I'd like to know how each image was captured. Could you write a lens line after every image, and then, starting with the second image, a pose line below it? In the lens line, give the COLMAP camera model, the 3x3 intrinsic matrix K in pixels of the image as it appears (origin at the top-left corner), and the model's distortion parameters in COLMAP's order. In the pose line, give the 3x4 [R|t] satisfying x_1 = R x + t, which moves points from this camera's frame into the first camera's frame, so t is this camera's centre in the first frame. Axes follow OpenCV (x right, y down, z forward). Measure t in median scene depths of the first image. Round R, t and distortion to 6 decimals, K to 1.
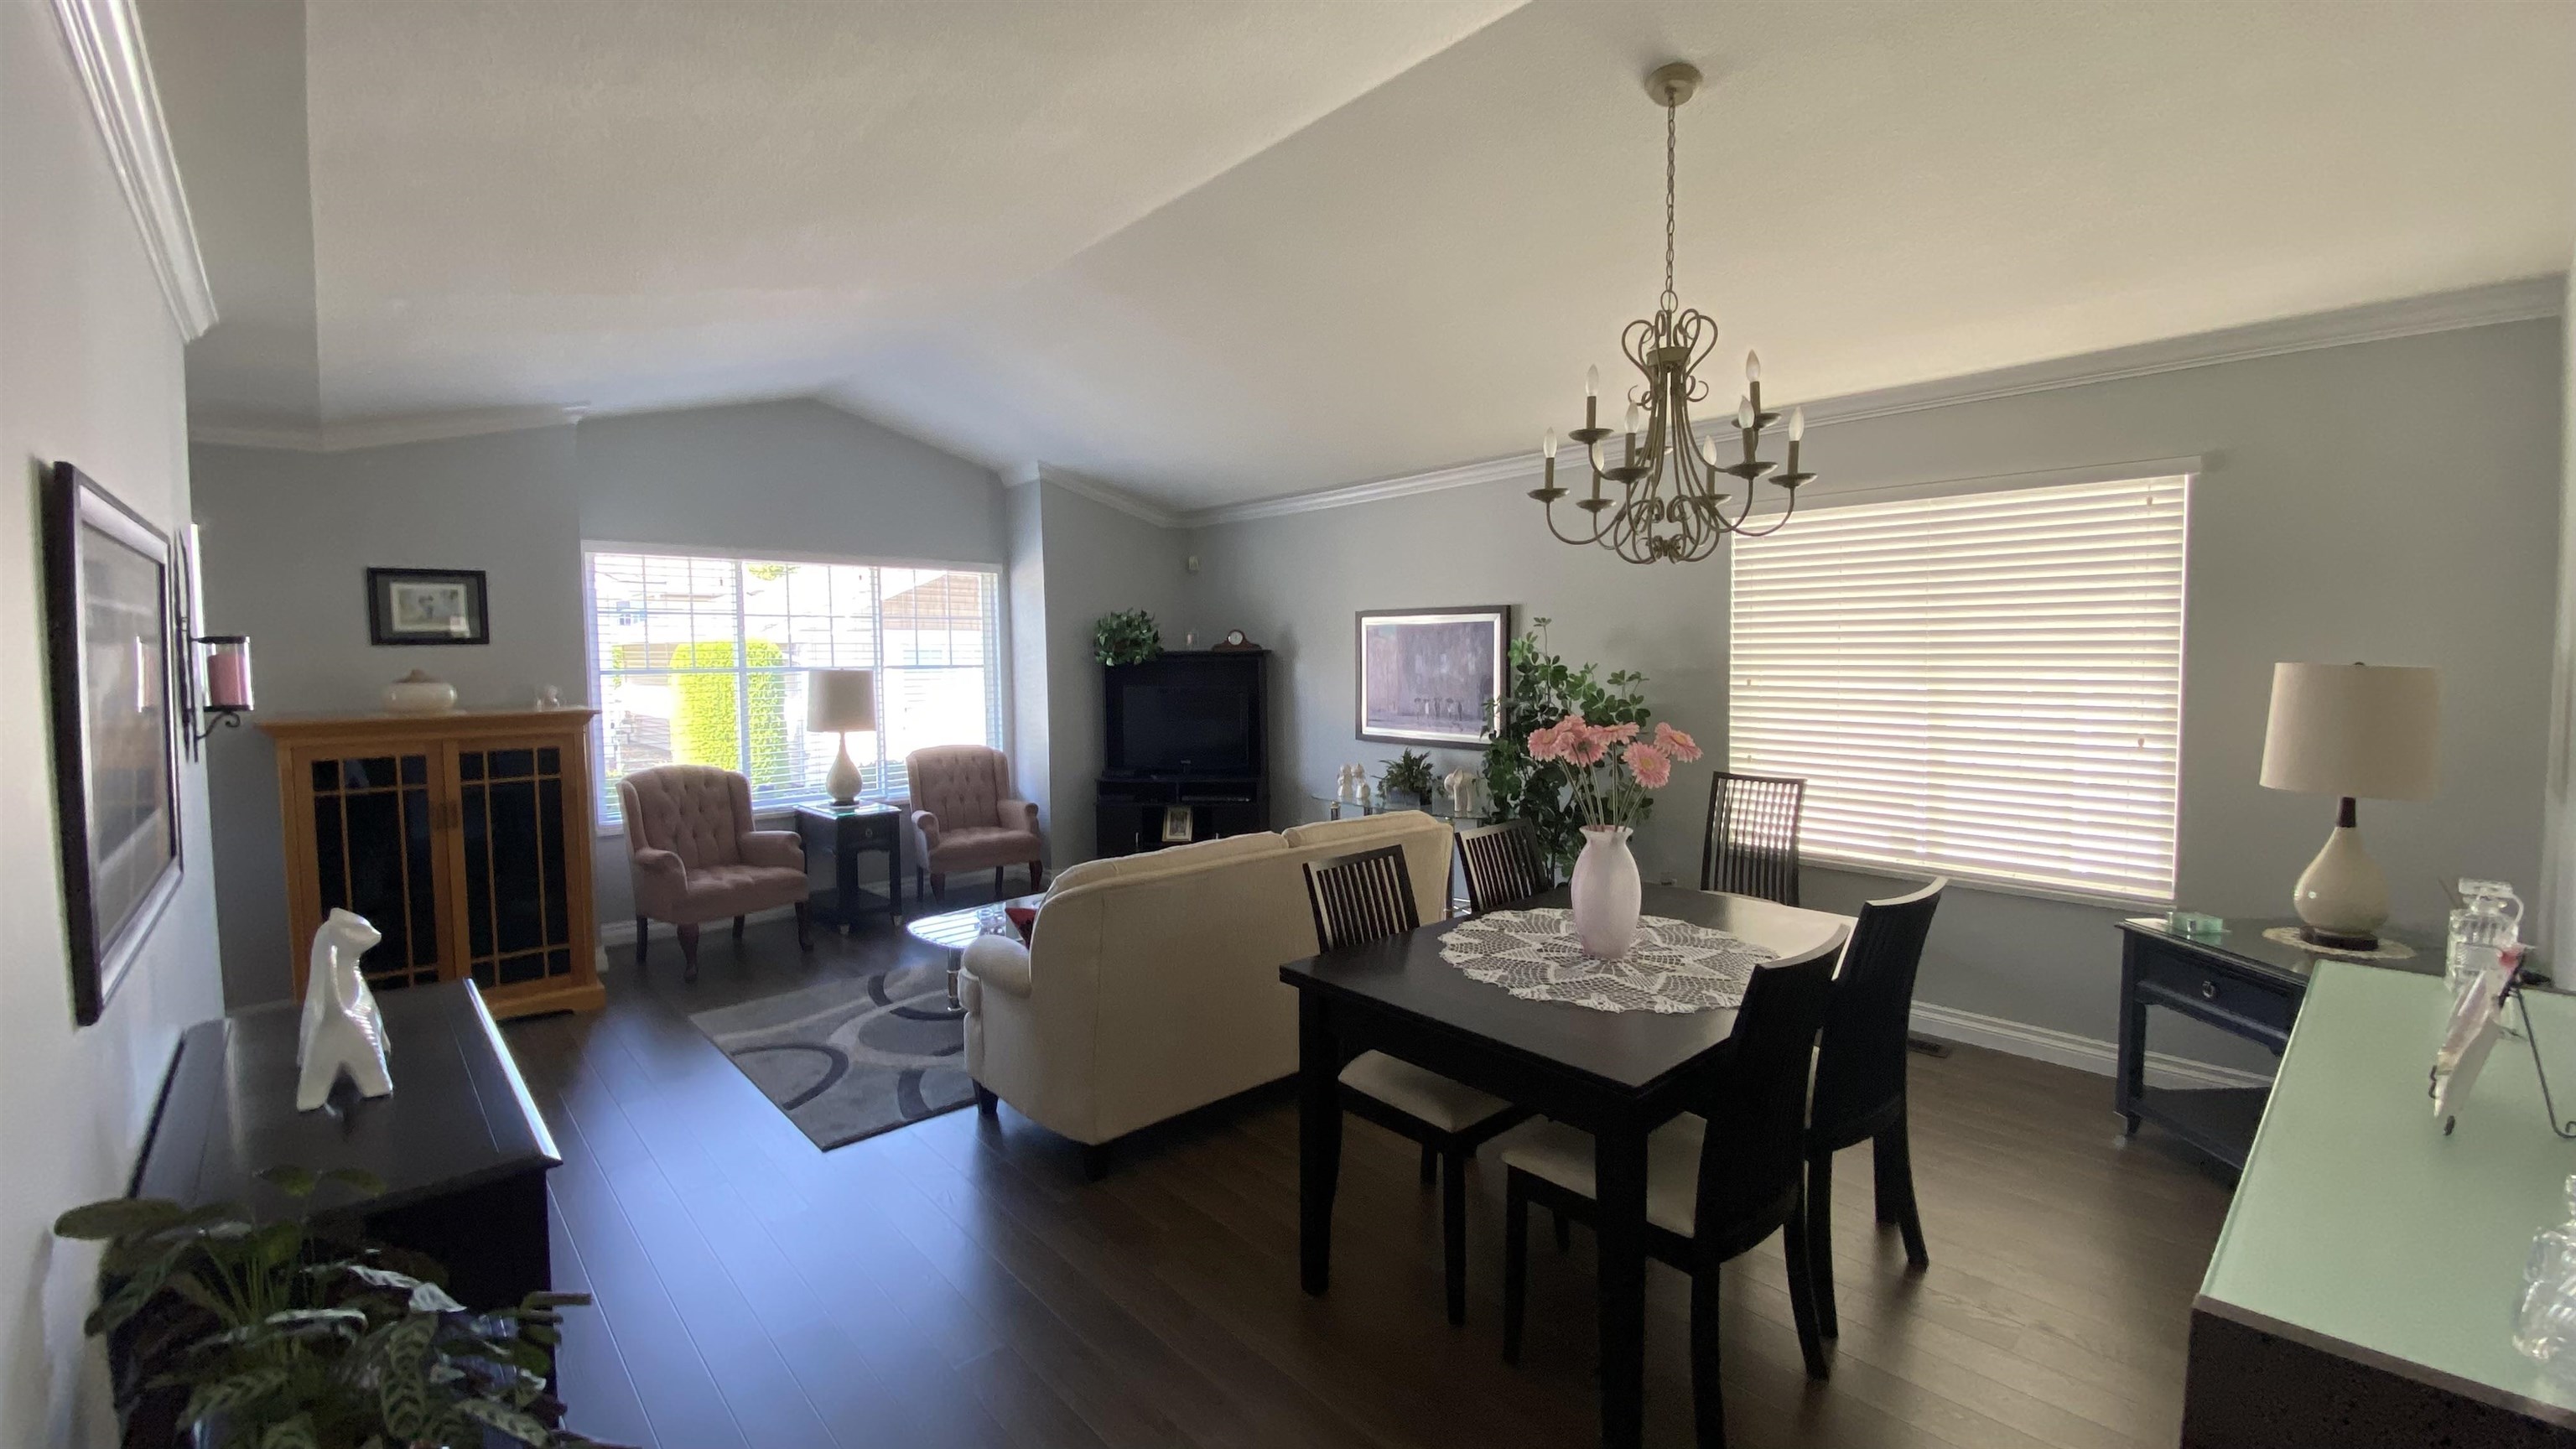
lens RADIAL K [[1038.3, 0, 1271.6], [0, 1038.3, 710.5], [0, 0, 1]] dist [0.005371, -0.009133]
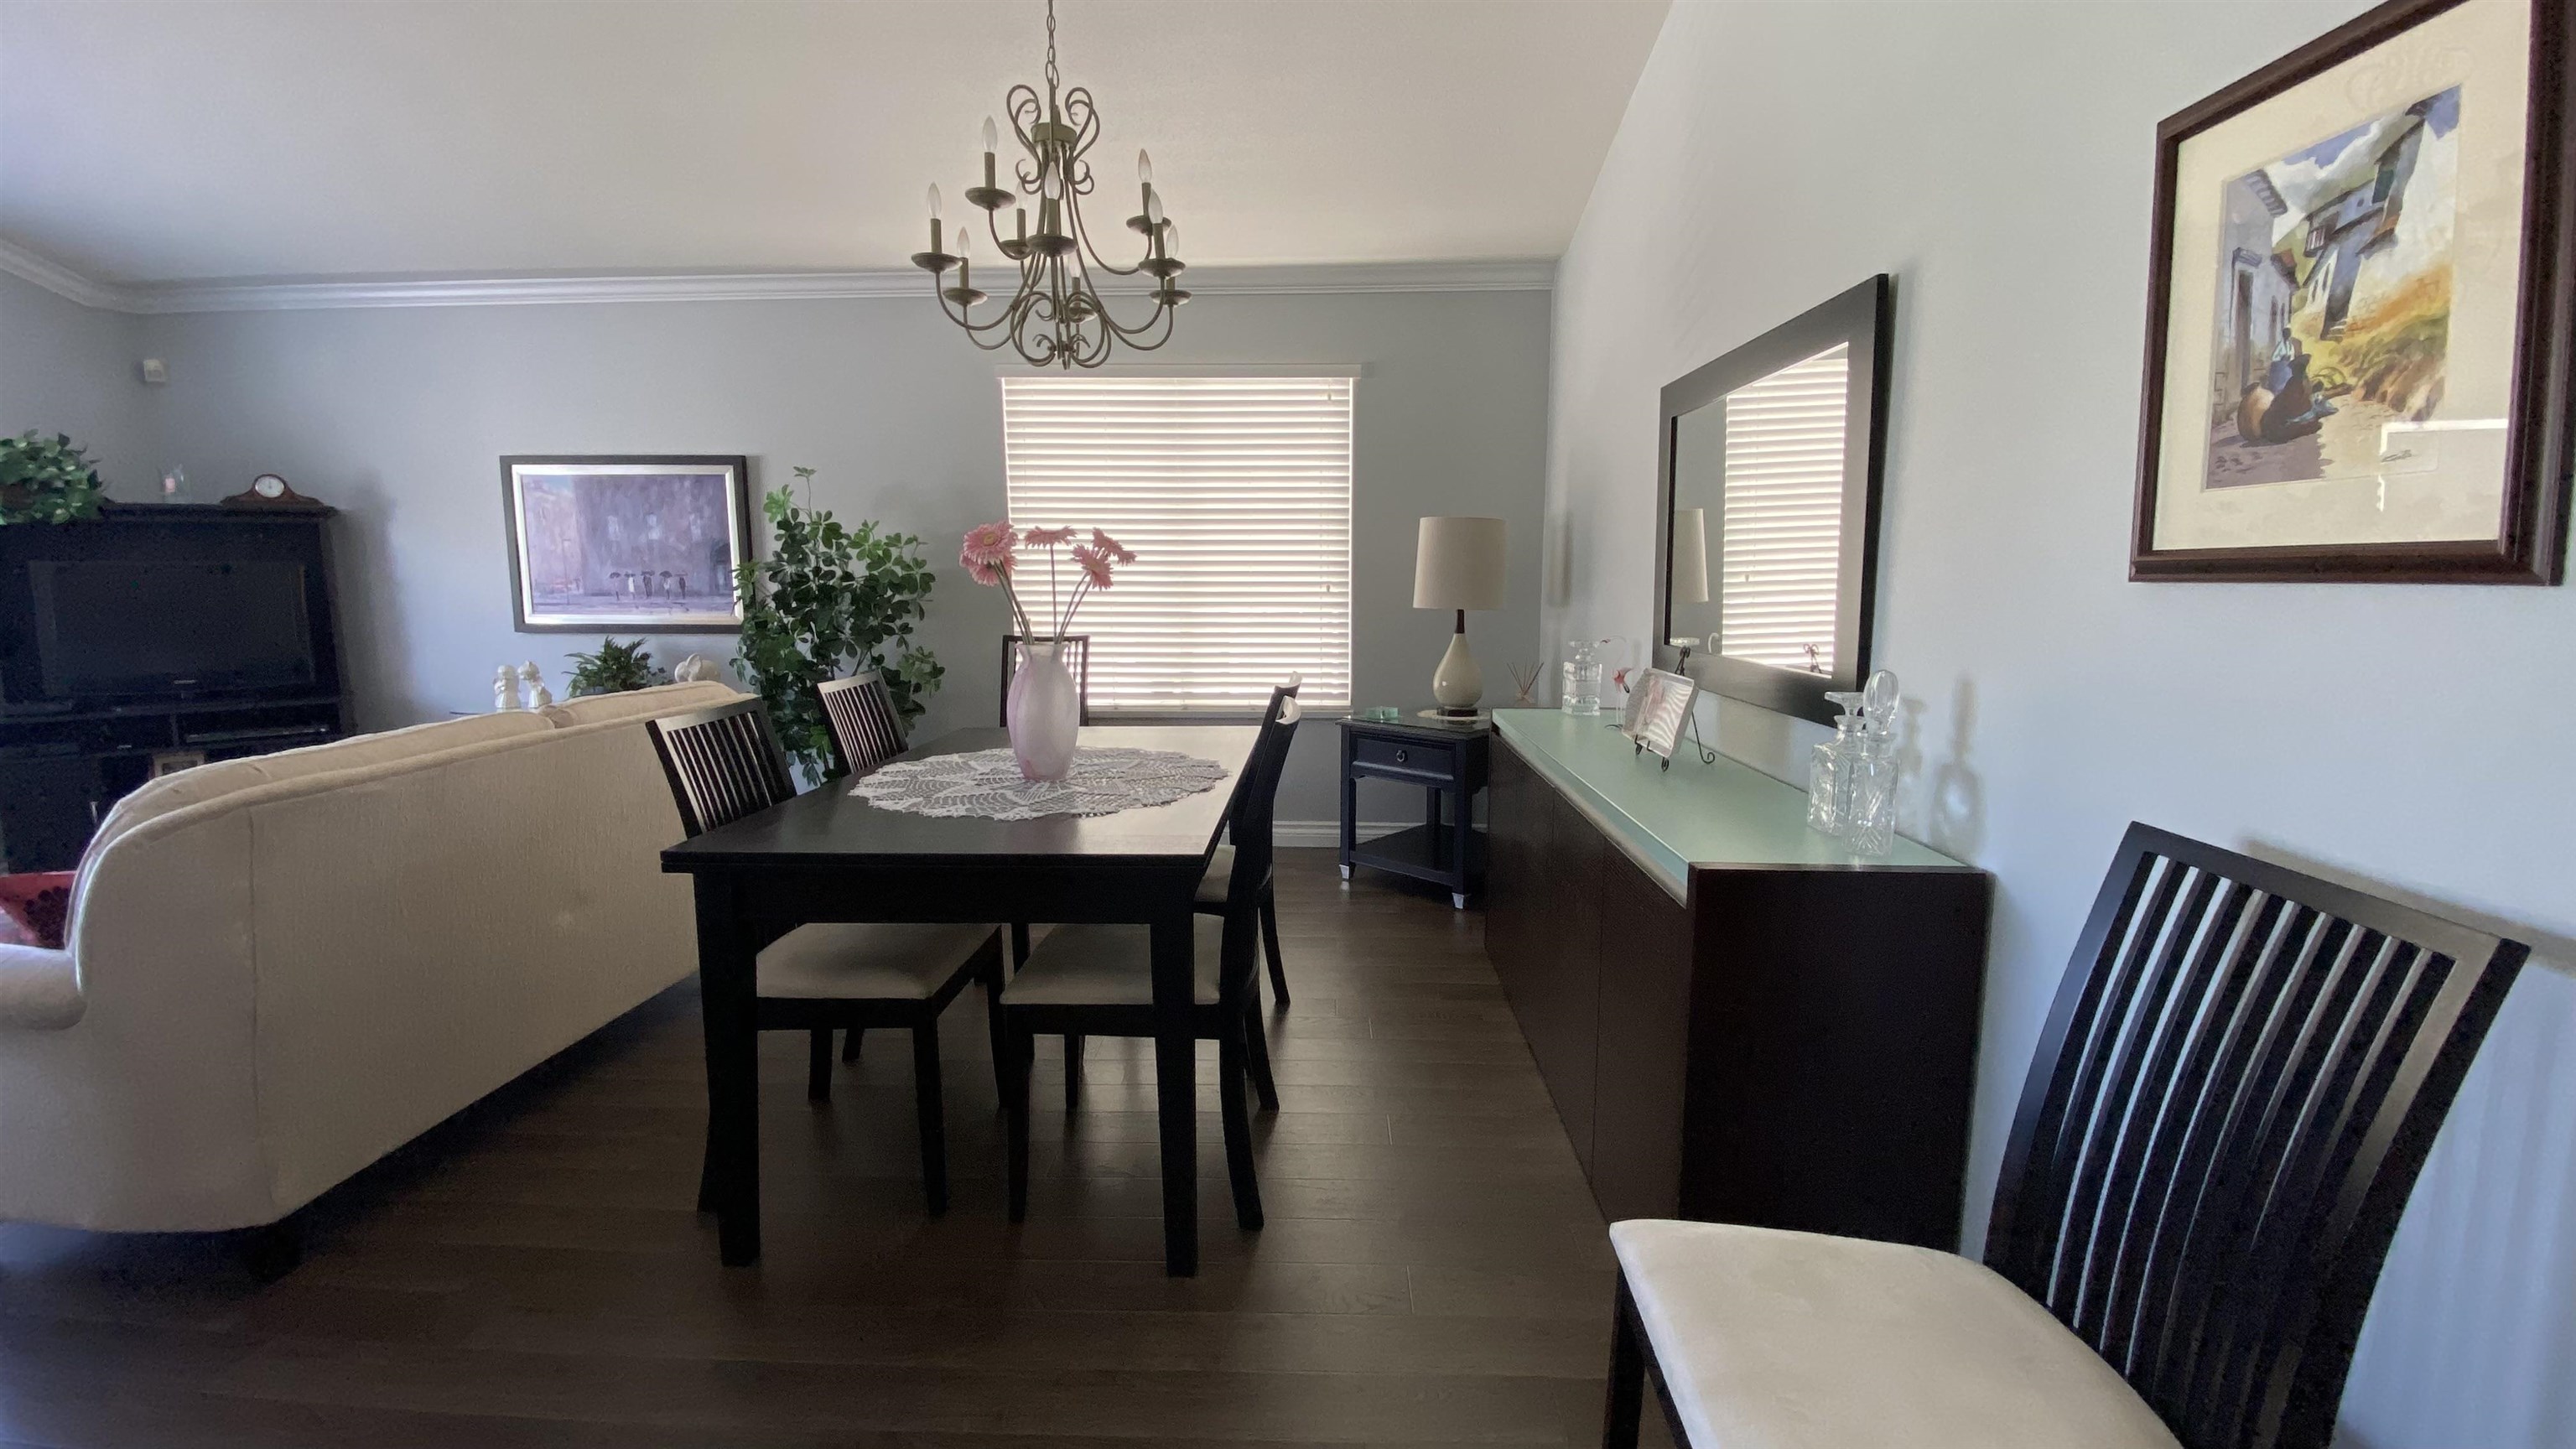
lens RADIAL K [[1038.3, 0, 1285.5], [0, 1038.3, 740.6], [0, 0, 1]] dist [0.005371, -0.009133]
pose [[0.688196, -0.102414, 0.718261, -0.107245], [0.033619, 0.993425, 0.109436, 0.055044], [-0.724746, -0.051166, 0.687114, 0.100823]]
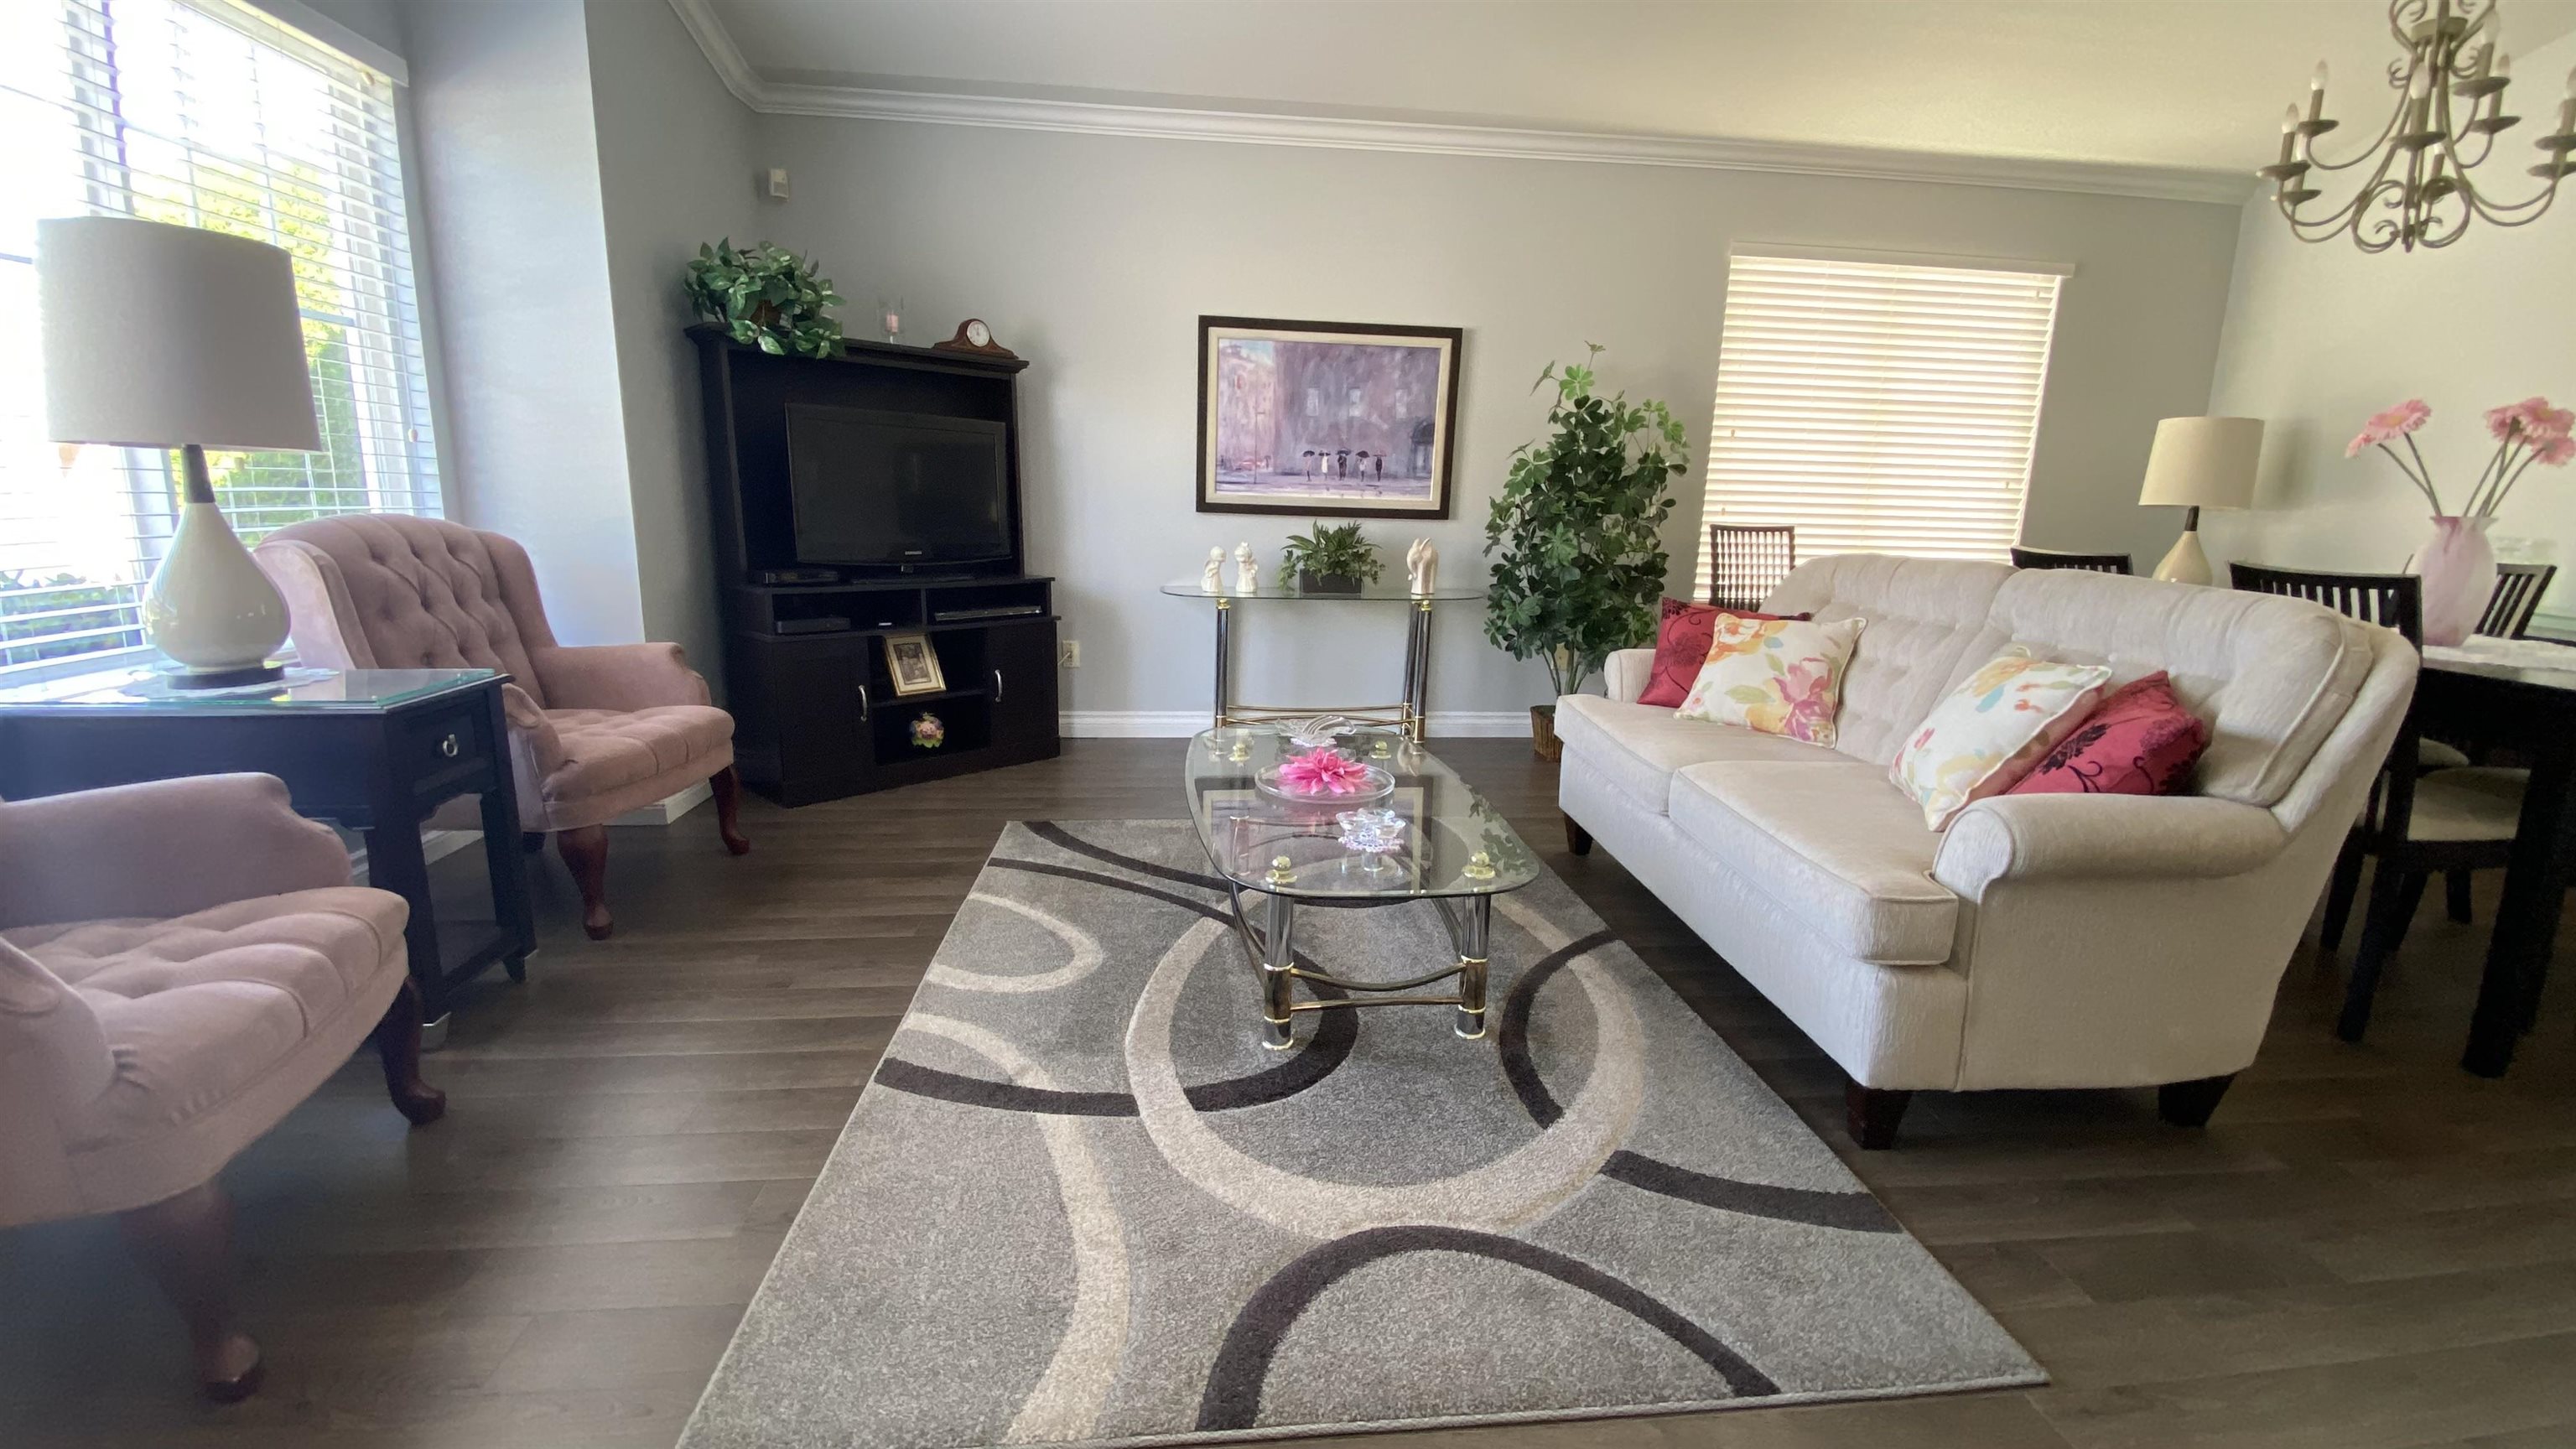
lens RADIAL K [[1038.3, 0, 1296.1], [0, 1038.3, 736.1], [0, 0, 1]] dist [0.005371, -0.009133]
pose [[0.570924, -0.155819, 0.806081, -0.592767], [0.014825, 0.983621, 0.179638, 0.066586], [-0.820869, -0.090610, 0.563883, 0.689846]]
